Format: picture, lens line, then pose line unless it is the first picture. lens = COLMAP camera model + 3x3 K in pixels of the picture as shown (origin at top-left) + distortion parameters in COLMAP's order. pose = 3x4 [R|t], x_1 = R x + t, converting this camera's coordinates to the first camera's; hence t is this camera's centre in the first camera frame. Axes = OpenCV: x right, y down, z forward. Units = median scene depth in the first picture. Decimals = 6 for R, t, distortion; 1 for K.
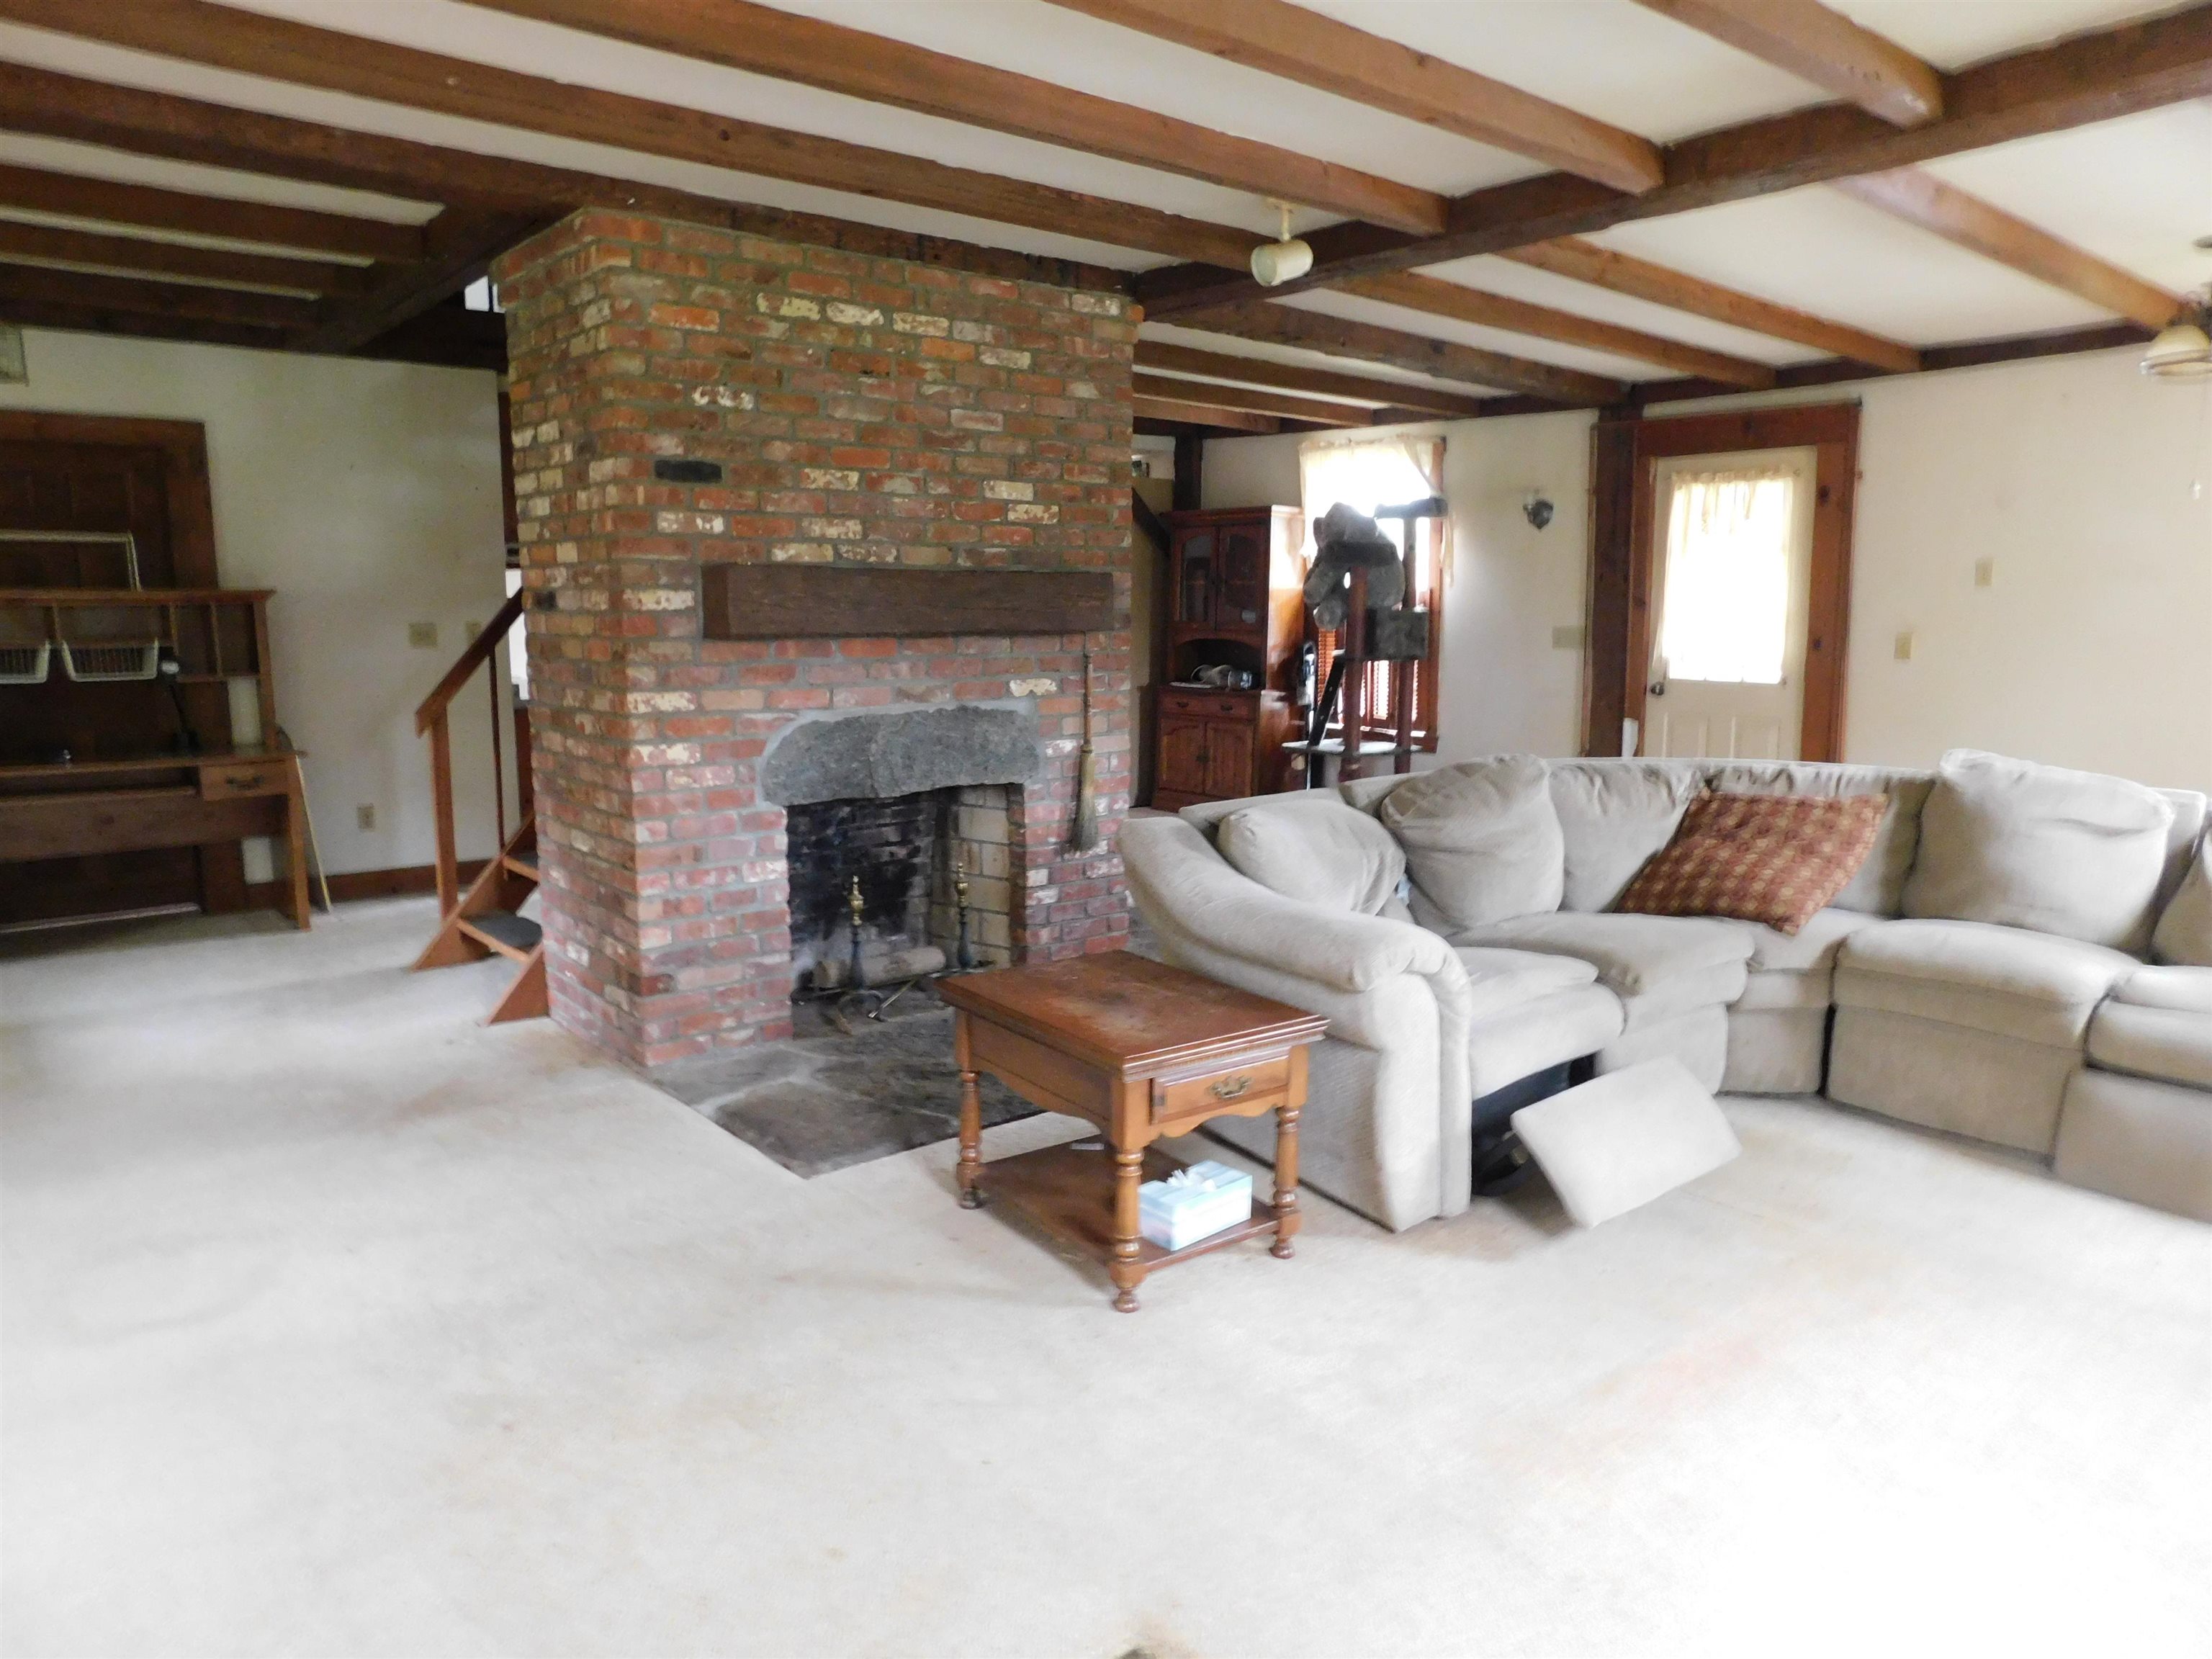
lens RADIAL K [[1475.3, 0, 1101.7], [0, 1475.3, 829.2], [0, 0, 1]] dist [-0.067398, 0.049611]
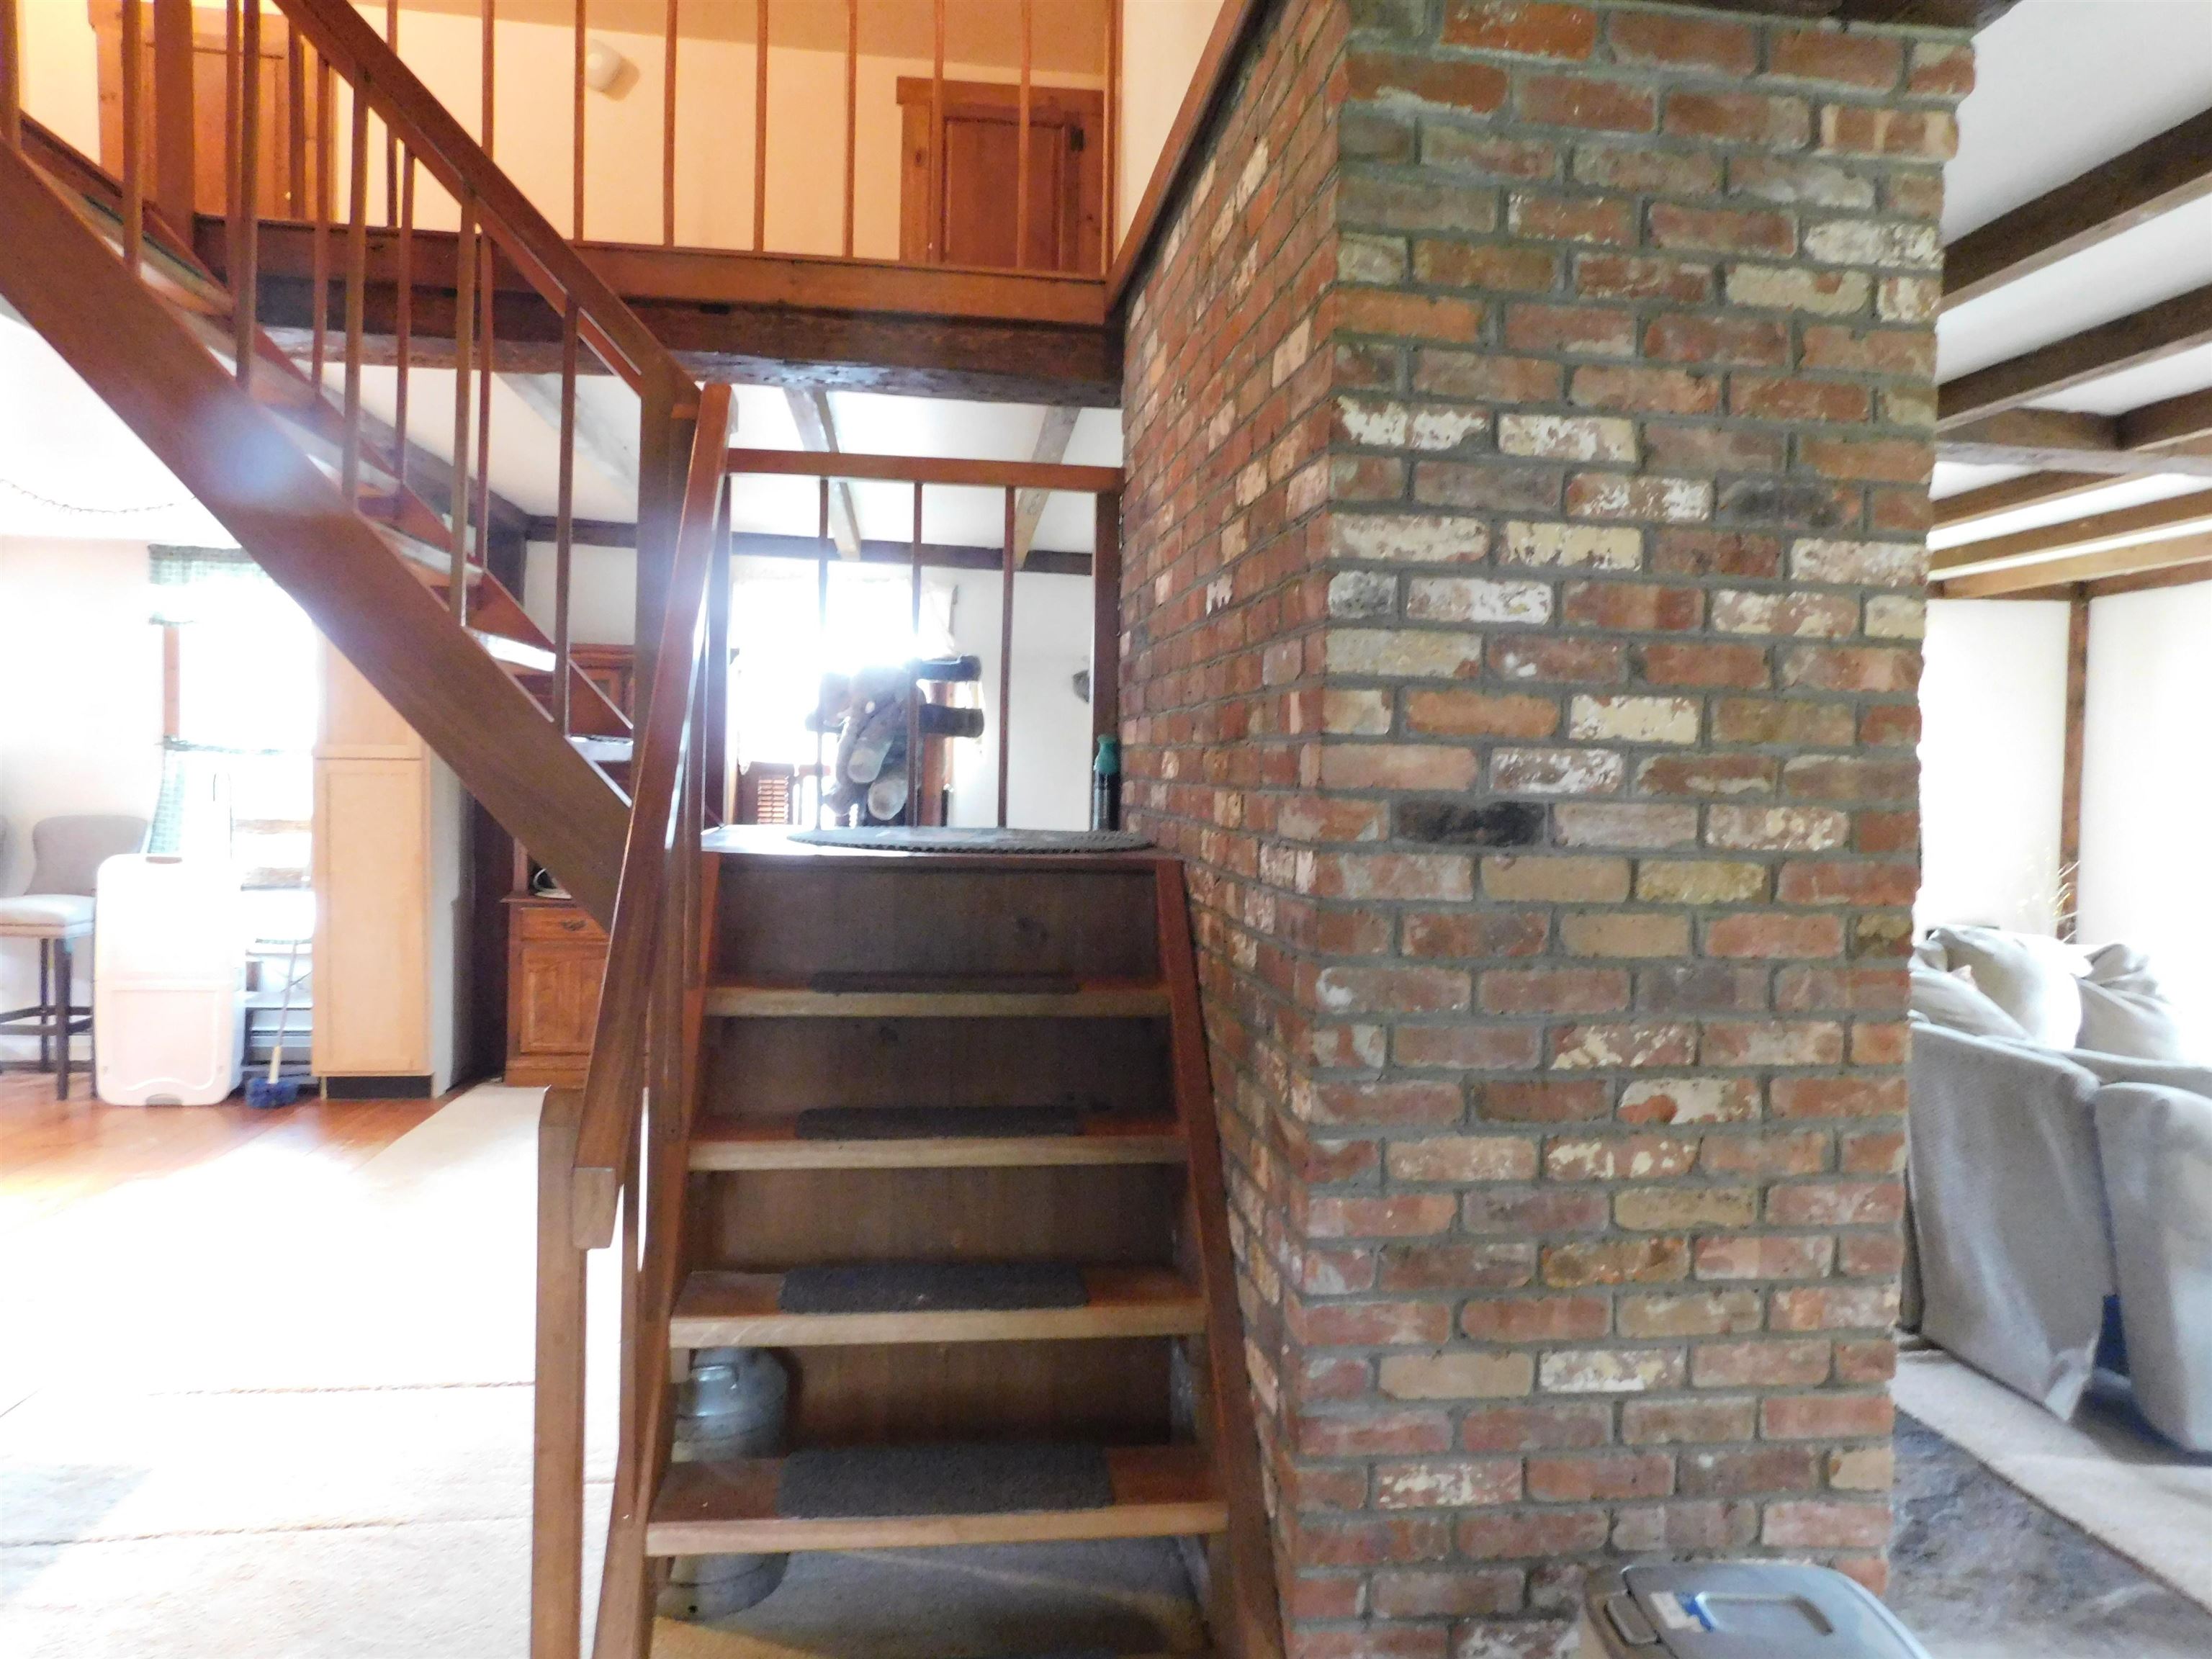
lens RADIAL K [[1475.3, 0, 1103.3], [0, 1475.3, 832.2], [0, 0, 1]] dist [-0.067398, 0.049611]
pose [[0.548155, -0.020049, 0.836136, -0.767072], [0.105890, 0.993332, -0.045601, -0.142551], [-0.829647, 0.113535, 0.546623, 0.836650]]
